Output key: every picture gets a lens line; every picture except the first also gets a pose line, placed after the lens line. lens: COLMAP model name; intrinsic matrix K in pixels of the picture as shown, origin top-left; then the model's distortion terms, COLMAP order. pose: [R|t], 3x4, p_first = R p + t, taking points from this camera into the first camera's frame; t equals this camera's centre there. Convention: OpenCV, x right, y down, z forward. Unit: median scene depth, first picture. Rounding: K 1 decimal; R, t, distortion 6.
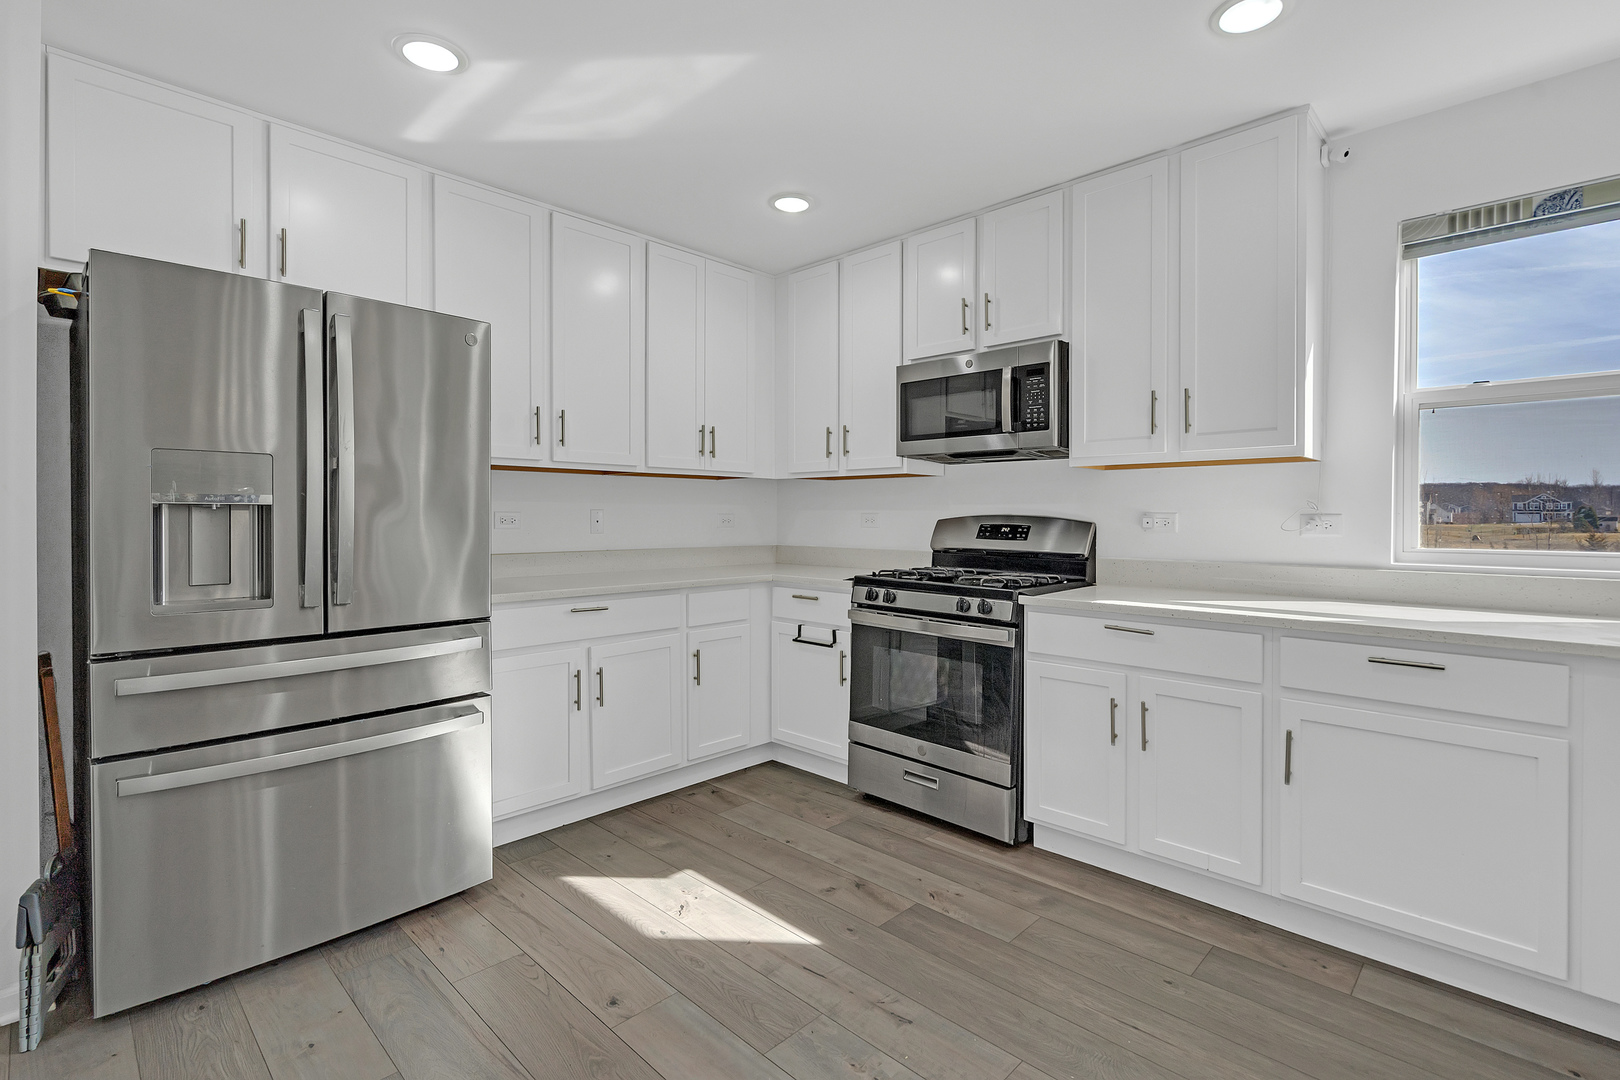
lens RADIAL K [[756.2, 0, 810.0], [0, 756.2, 505.9], [0, 0, 1]] dist [0.000416, 0.000831]
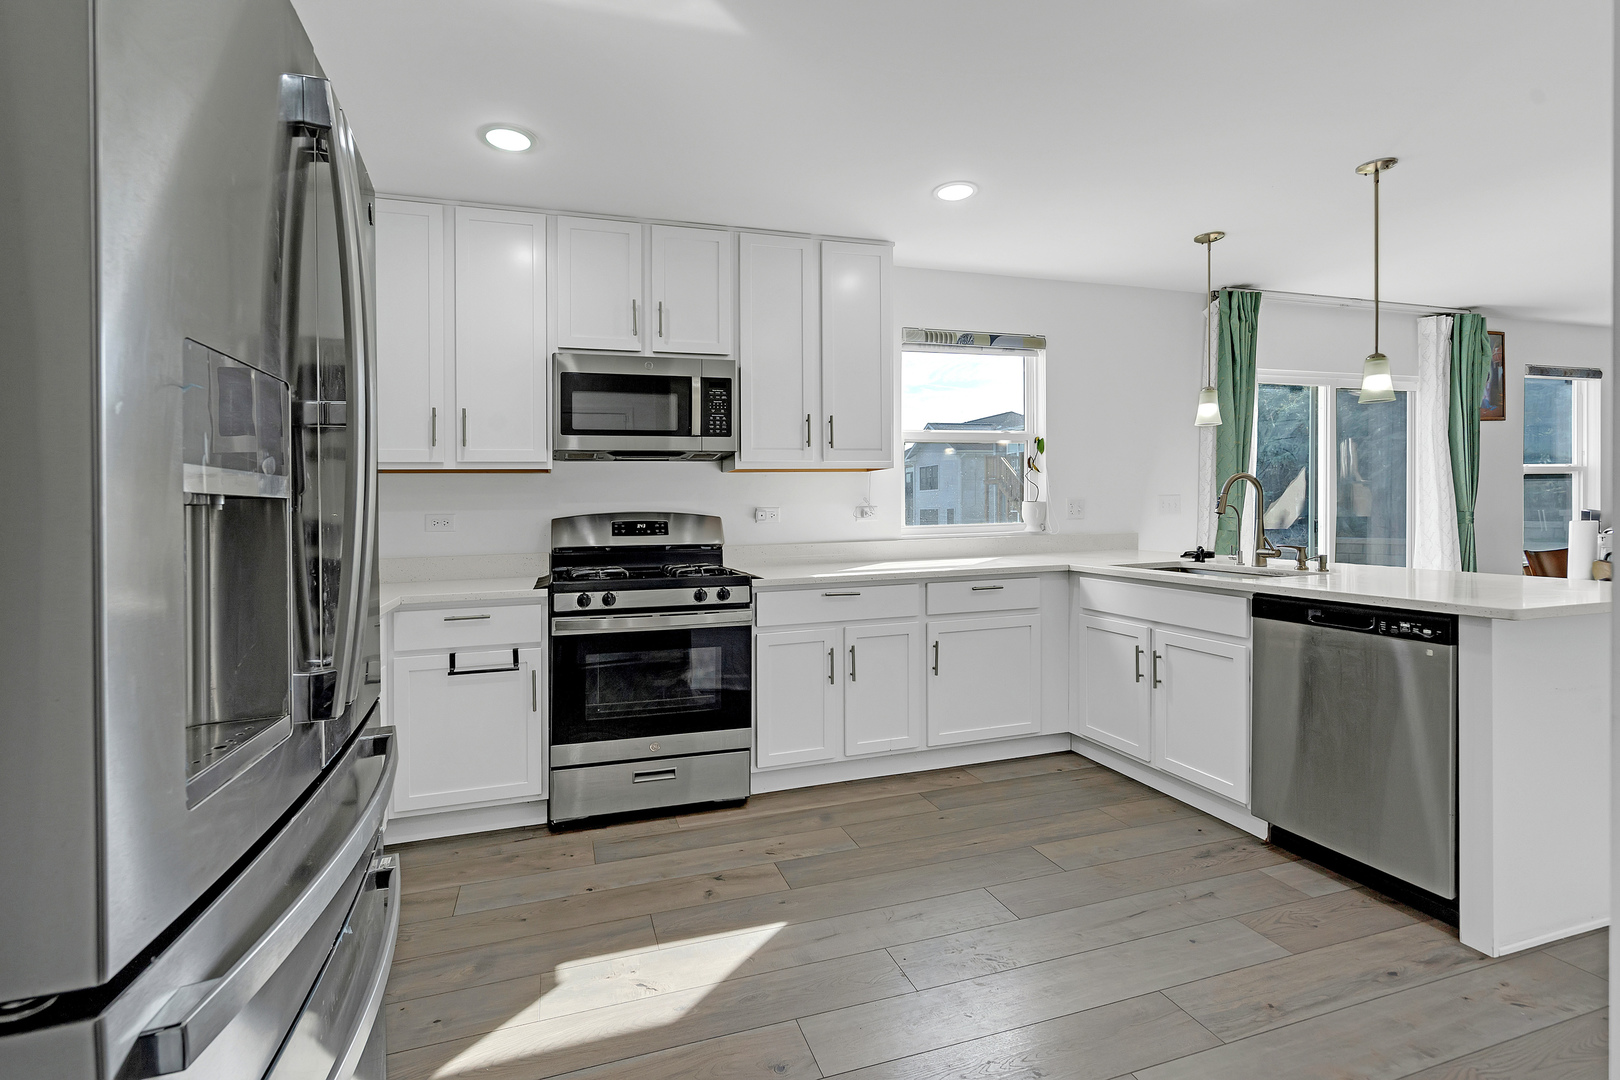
lens RADIAL K [[741.4, 0, 809.5], [0, 741.4, 505.1], [0, 0, 1]] dist [-0.001507, -0.000021]
pose [[0.478069, -0.007064, 0.878294, -0.617239], [0.011266, 0.999935, 0.001910, 0.003455], [-0.878250, 0.008982, 0.478117, 0.346785]]
